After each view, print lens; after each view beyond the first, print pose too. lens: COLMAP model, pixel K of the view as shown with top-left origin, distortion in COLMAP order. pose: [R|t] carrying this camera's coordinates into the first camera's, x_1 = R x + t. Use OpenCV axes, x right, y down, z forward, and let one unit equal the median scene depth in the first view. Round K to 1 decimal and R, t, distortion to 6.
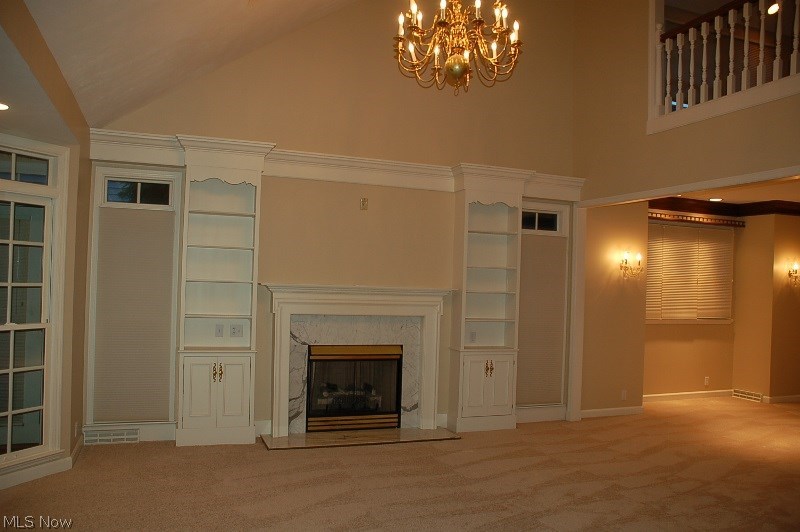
lens RADIAL K [[627.2, 0, 400.0], [0, 627.2, 266.0], [0, 0, 1]] dist [-0.119131, -0.000670]
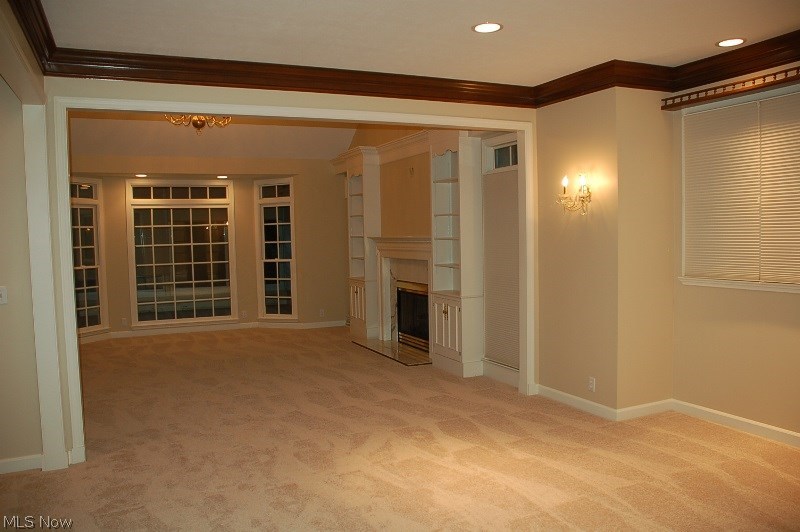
lens RADIAL K [[627.2, 0, 400.0], [0, 627.2, 266.0], [0, 0, 1]] dist [-0.119131, -0.000670]
pose [[0.069987, 0.018178, -0.997382, 1.179550], [0.047632, 0.998633, 0.021543, 0.061451], [0.996410, -0.049015, 0.069026, 0.848949]]
